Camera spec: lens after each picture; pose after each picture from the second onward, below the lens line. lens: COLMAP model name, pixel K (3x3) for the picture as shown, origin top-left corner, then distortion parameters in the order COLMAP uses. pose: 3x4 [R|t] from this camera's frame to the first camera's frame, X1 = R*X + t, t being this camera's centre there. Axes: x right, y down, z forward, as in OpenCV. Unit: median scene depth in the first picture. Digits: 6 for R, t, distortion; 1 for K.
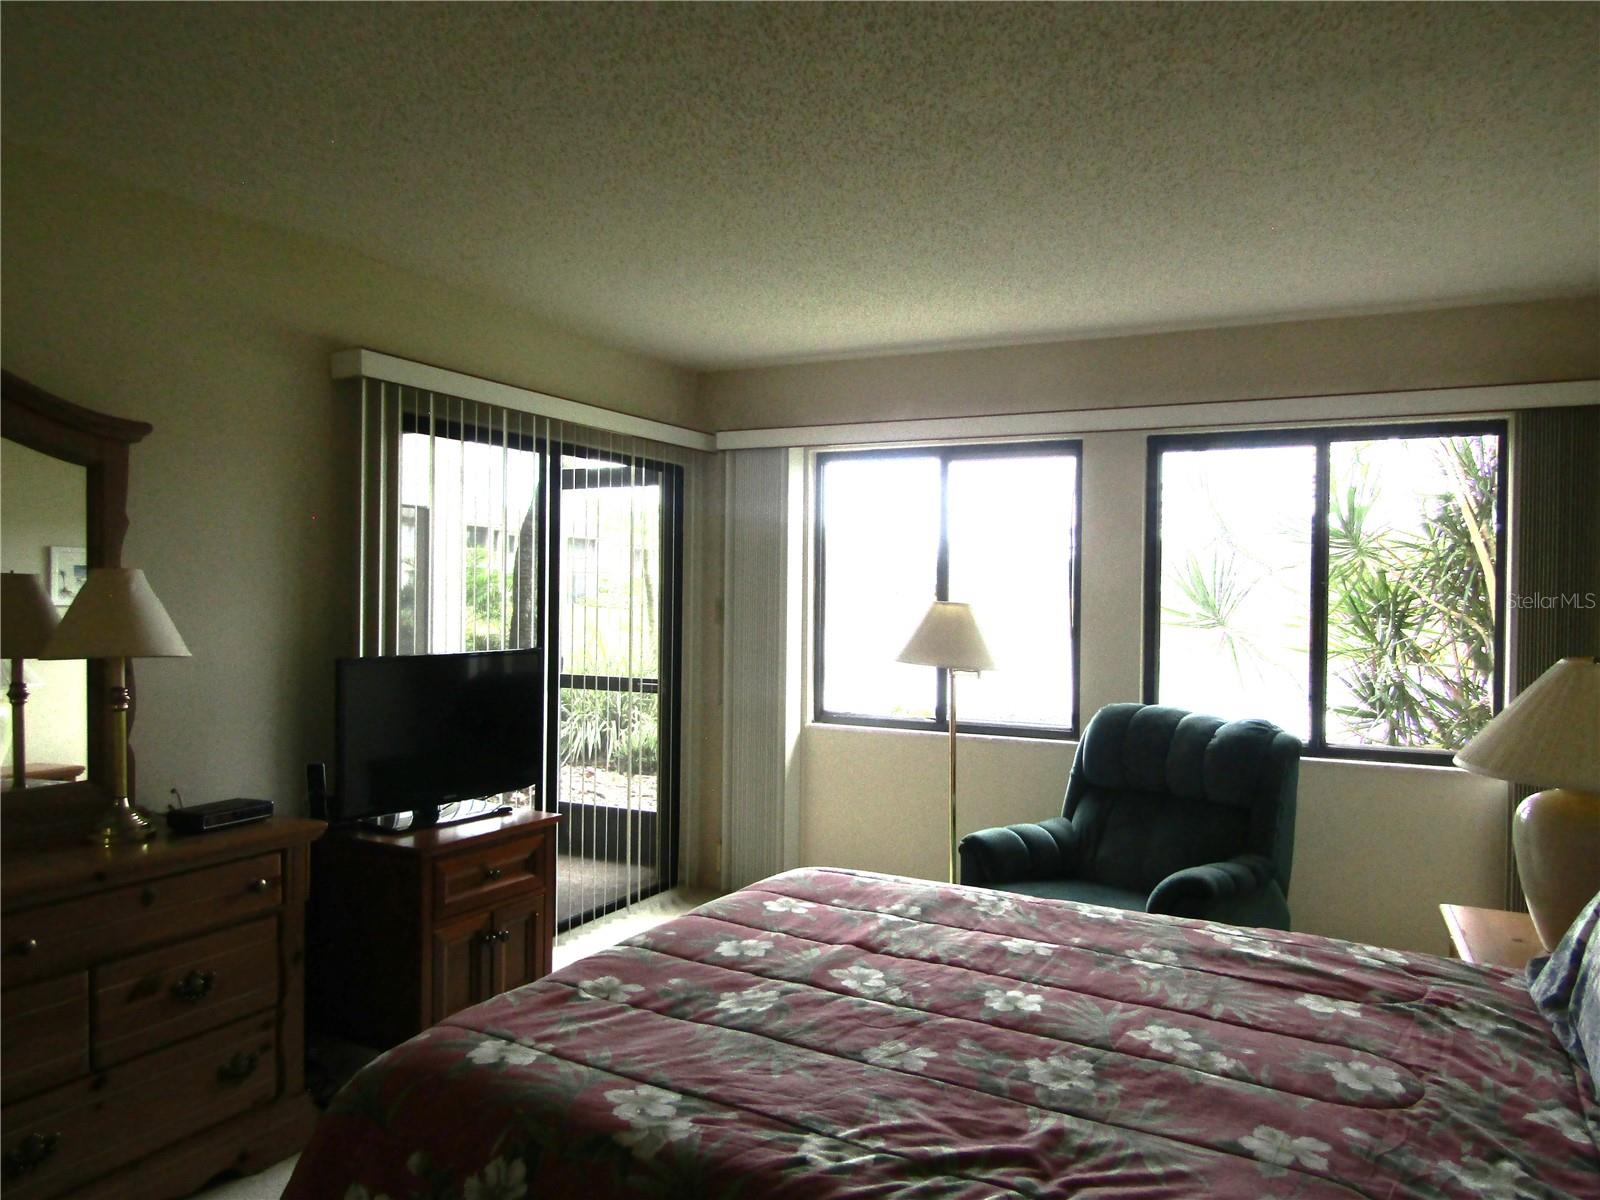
lens RADIAL K [[1135.5, 0, 793.5], [0, 1135.5, 596.4], [0, 0, 1]] dist [-0.009444, -0.004828]
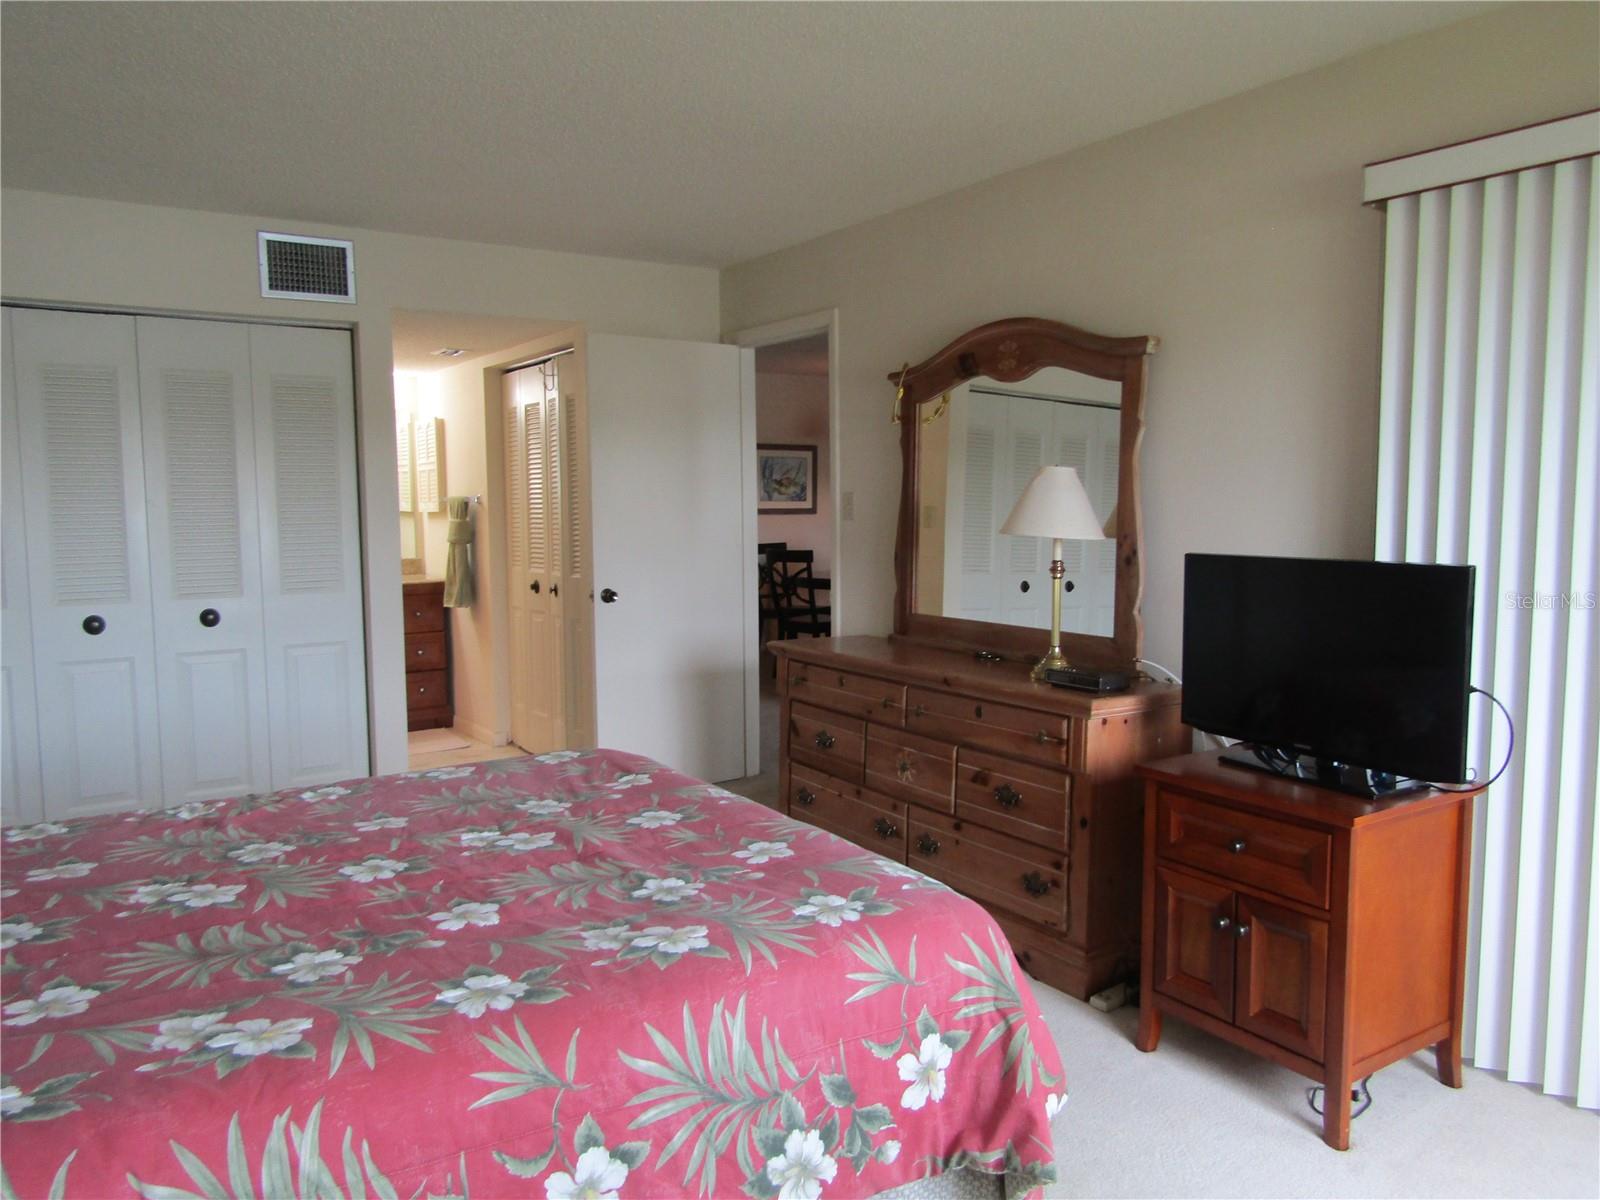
lens RADIAL K [[1146.0, 0, 795.3], [0, 1146.0, 608.4], [0, 0, 1]] dist [-0.002392, -0.003782]
pose [[-0.483668, 0.074389, -0.872085, 0.816756], [-0.003114, 0.996229, 0.086706, 0.030721], [0.875246, 0.044653, -0.481612, 1.665921]]
